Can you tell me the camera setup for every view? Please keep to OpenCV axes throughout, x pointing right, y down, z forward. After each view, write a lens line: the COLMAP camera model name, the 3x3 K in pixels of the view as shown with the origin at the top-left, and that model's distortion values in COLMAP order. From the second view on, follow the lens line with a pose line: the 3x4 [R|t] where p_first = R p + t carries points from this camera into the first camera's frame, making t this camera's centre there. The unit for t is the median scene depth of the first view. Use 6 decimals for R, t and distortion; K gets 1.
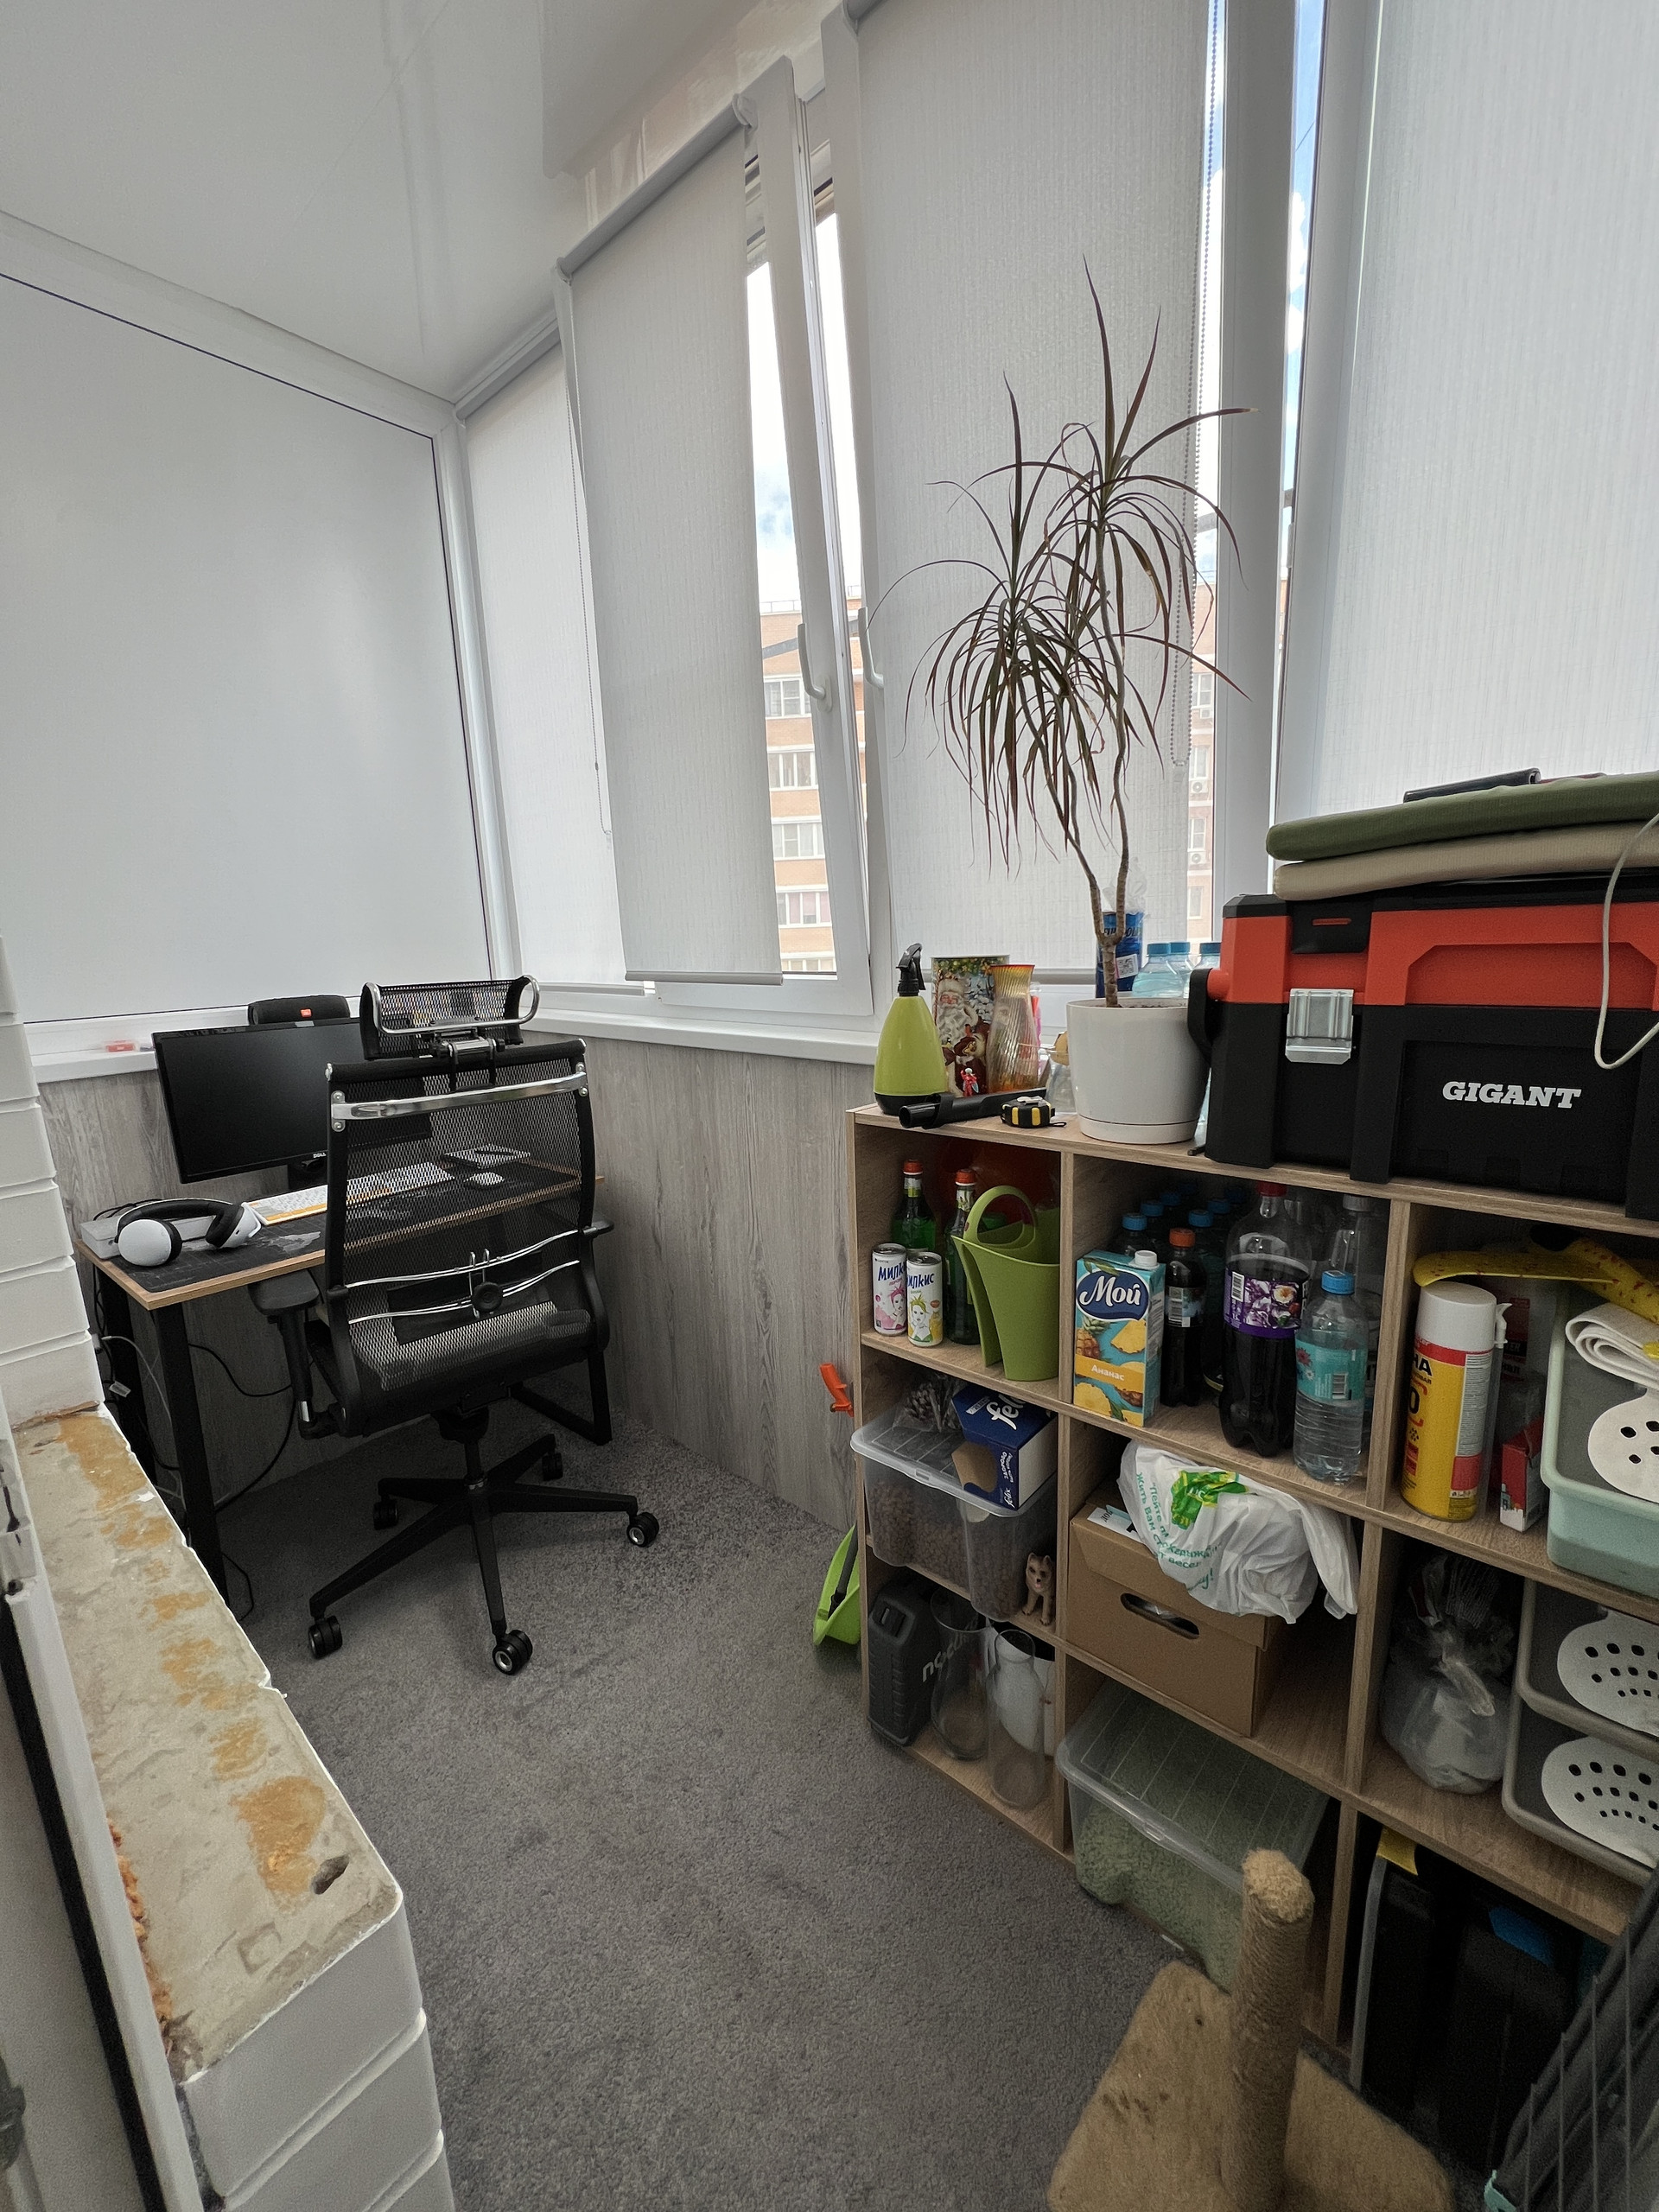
lens RADIAL K [[884.1, 0, 828.6], [0, 884.1, 1110.0], [0, 0, 1]] dist [-0.001656, 0.000525]
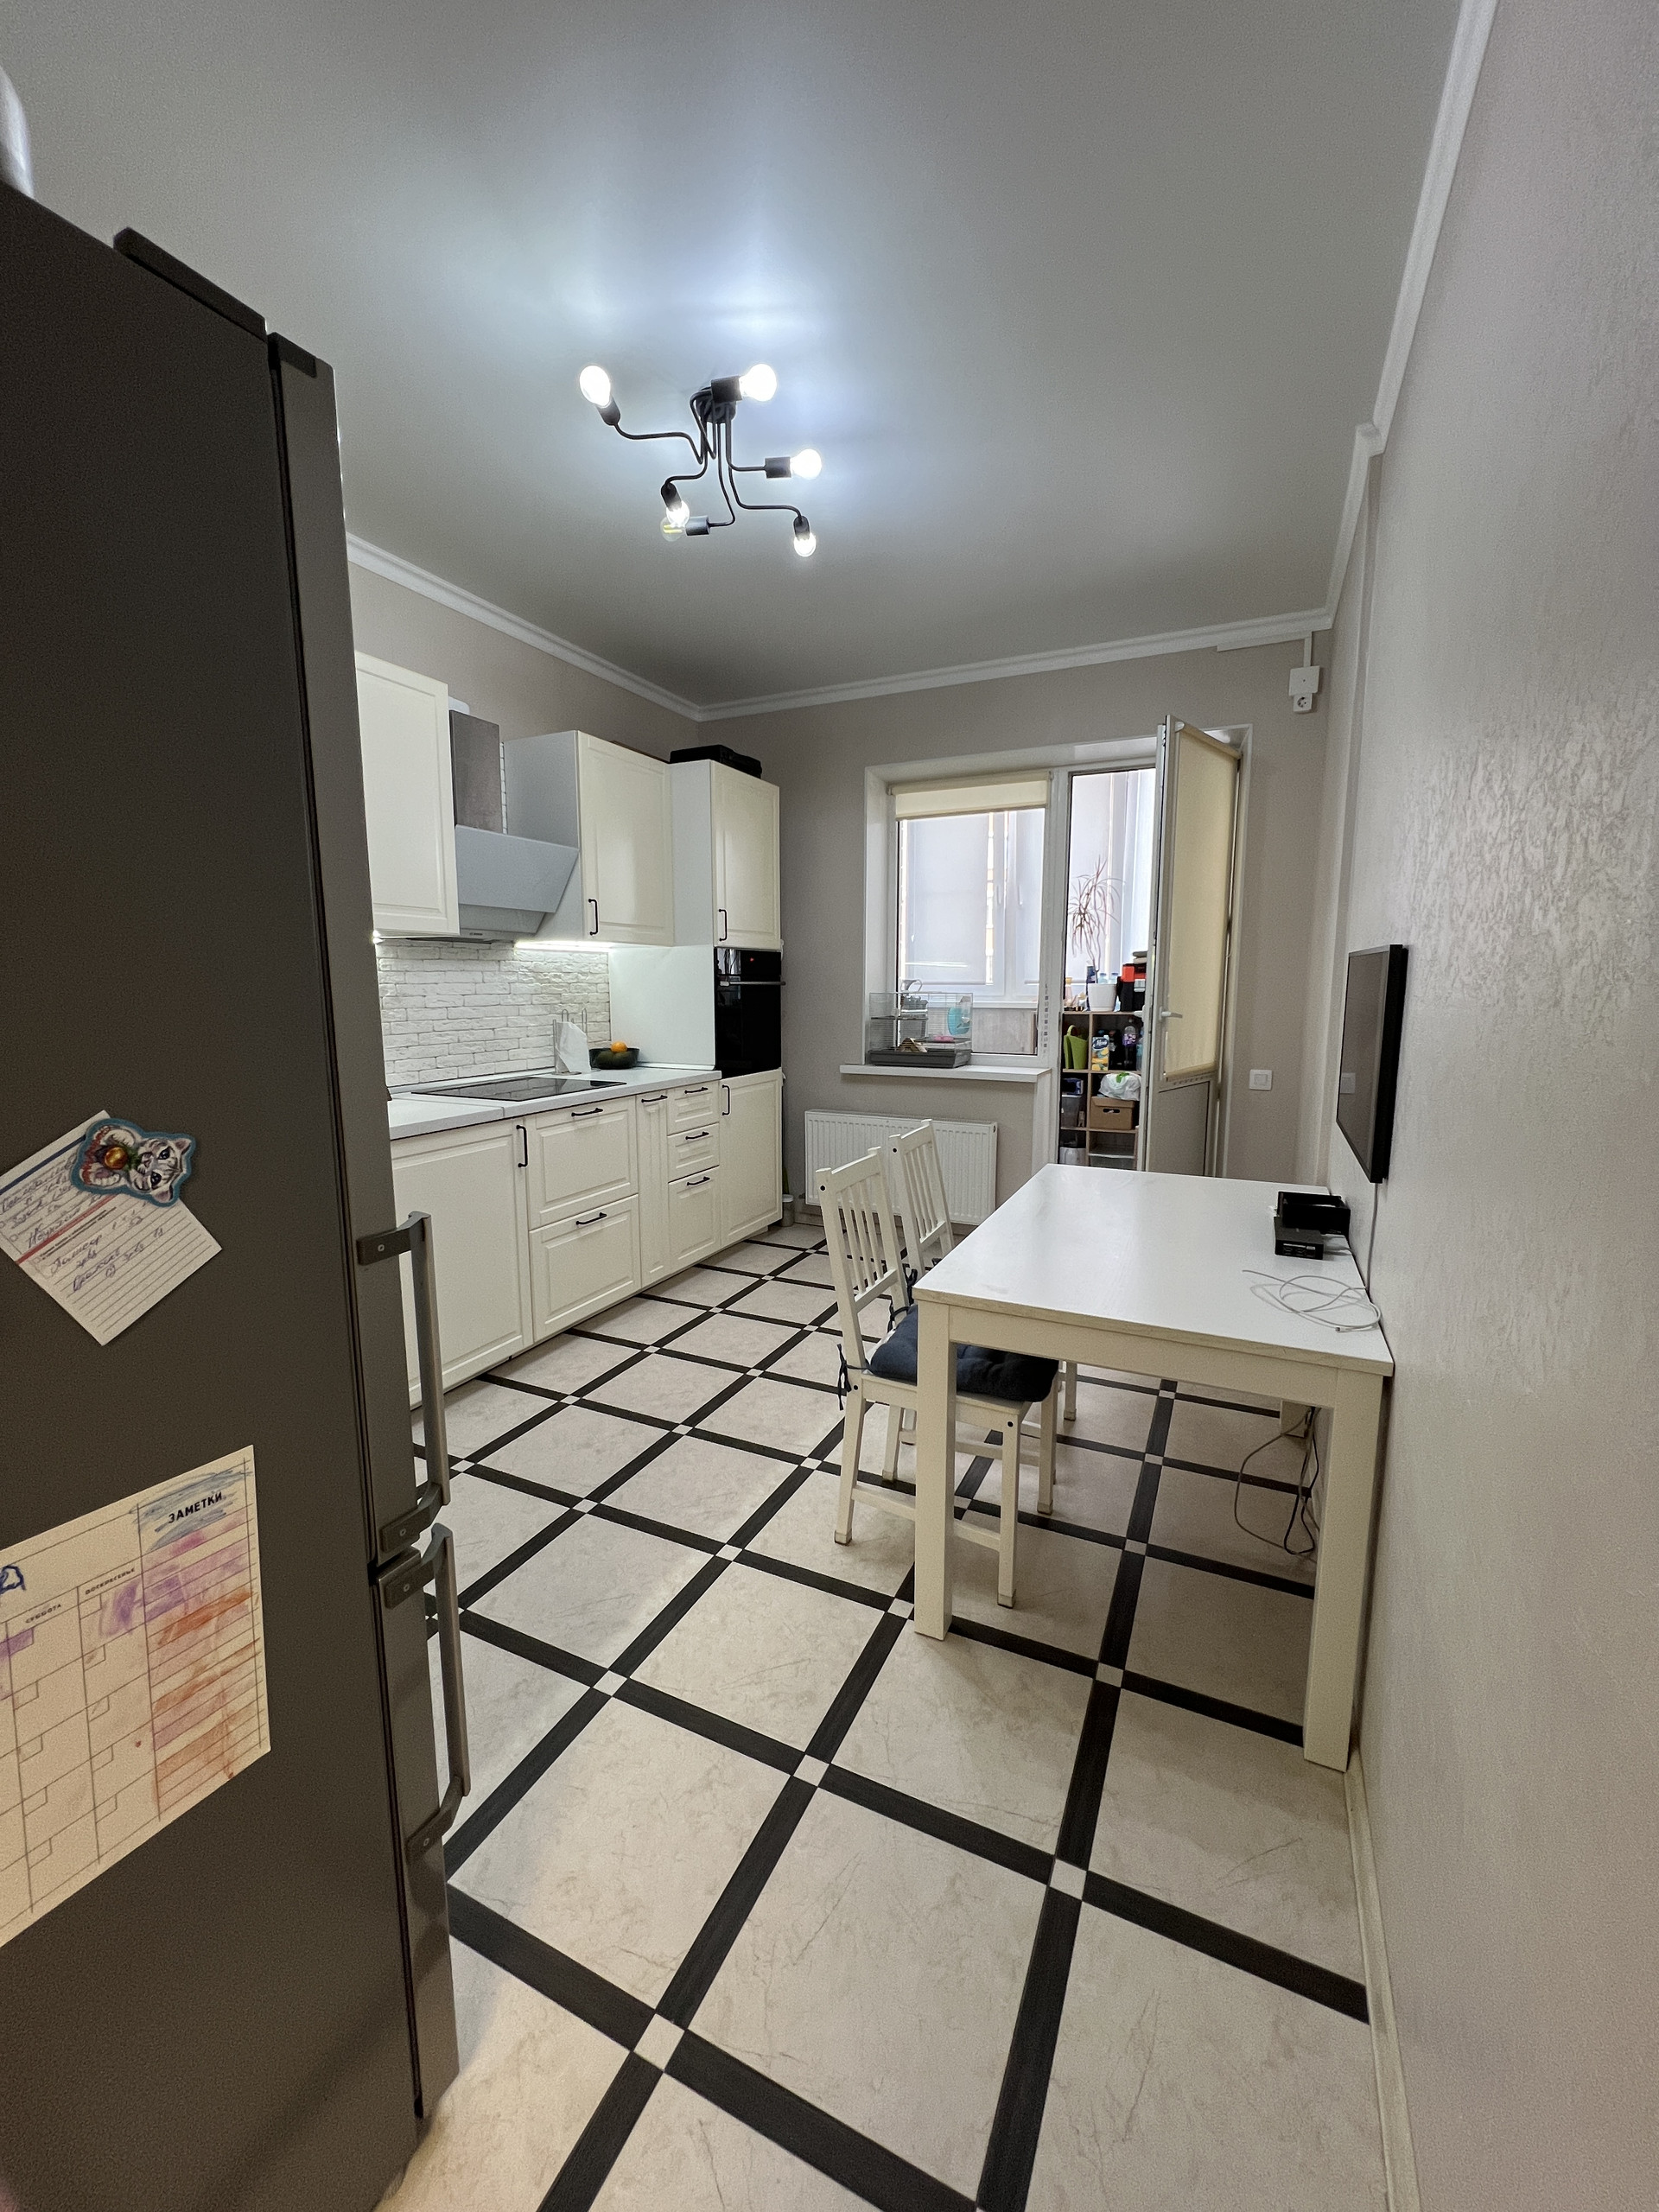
lens RADIAL K [[884.1, 0, 828.5], [0, 884.1, 1104.5], [0, 0, 1]] dist [-0.001656, 0.000525]
pose [[0.964228, -0.008364, 0.264942, -2.440538], [0.026155, 0.997627, -0.063696, 0.825134], [-0.263781, 0.068347, 0.962158, -3.300023]]
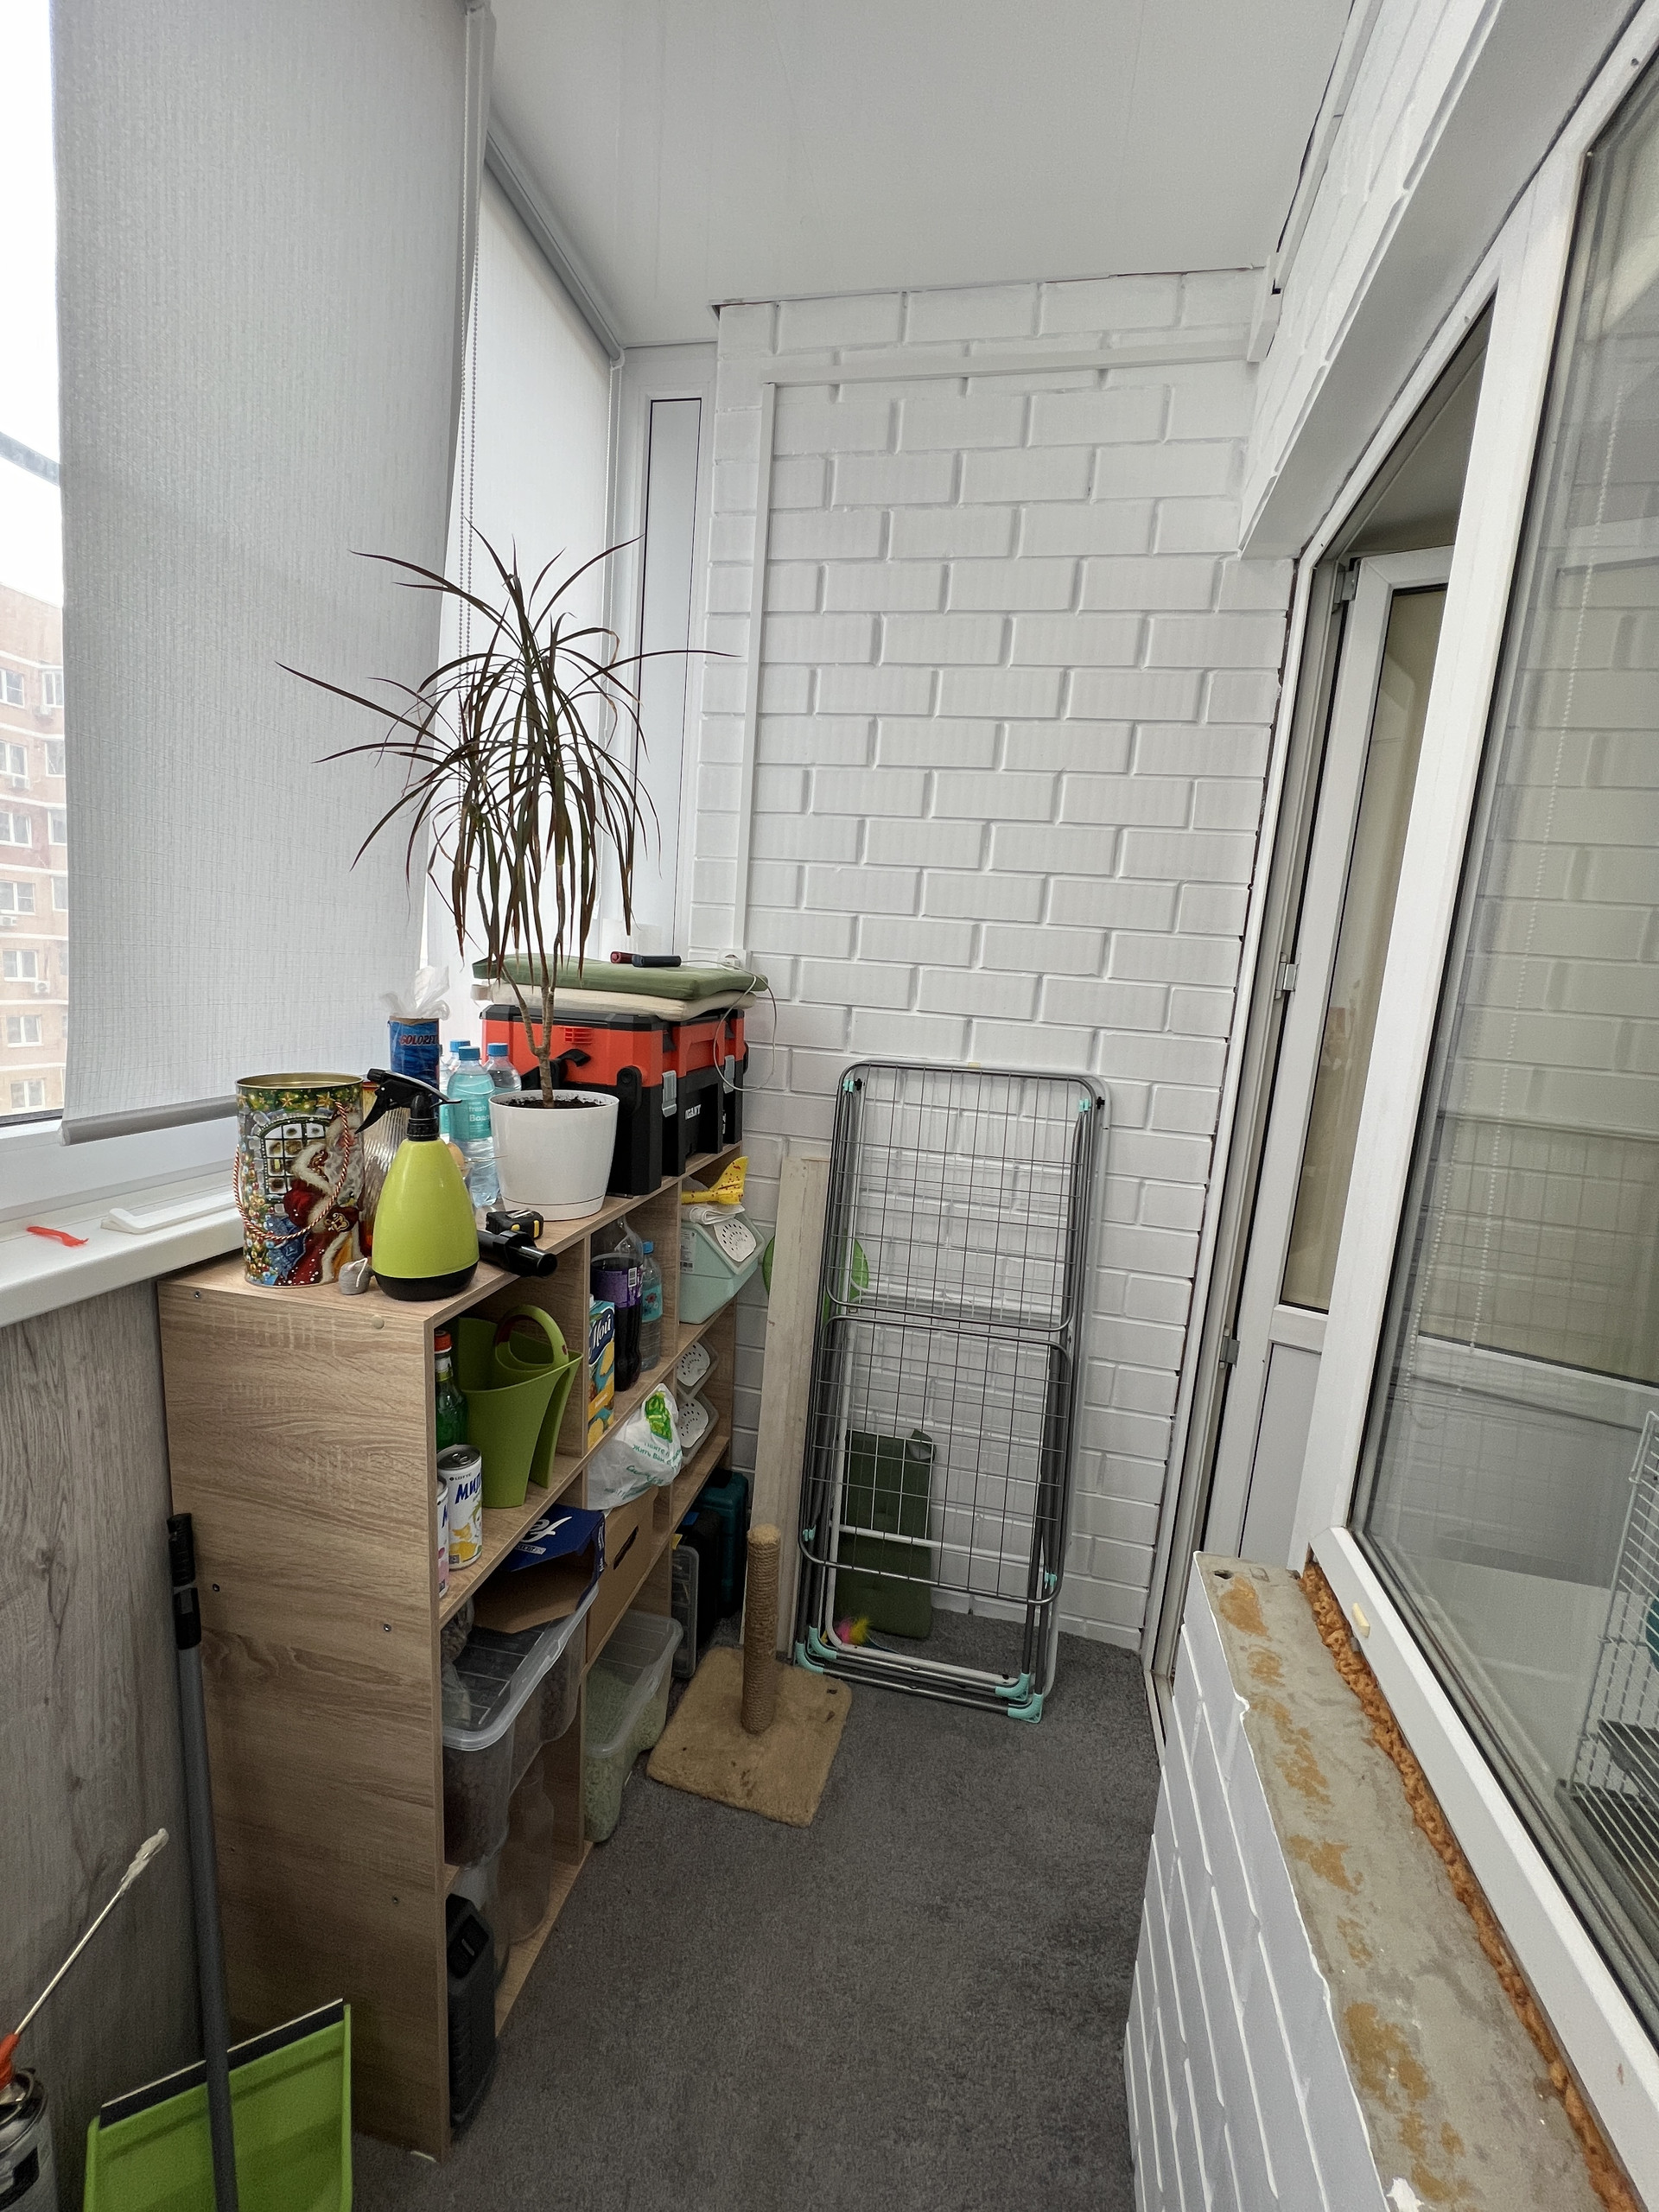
lens RADIAL K [[884.1, 0, 837.6], [0, 884.1, 1109.2], [0, 0, 1]] dist [-0.001656, 0.000525]
pose [[-0.495018, -0.135545, 0.858245, -0.839708], [0.121984, 0.967133, 0.223100, -0.322741], [-0.860278, 0.215130, -0.462214, 1.211353]]
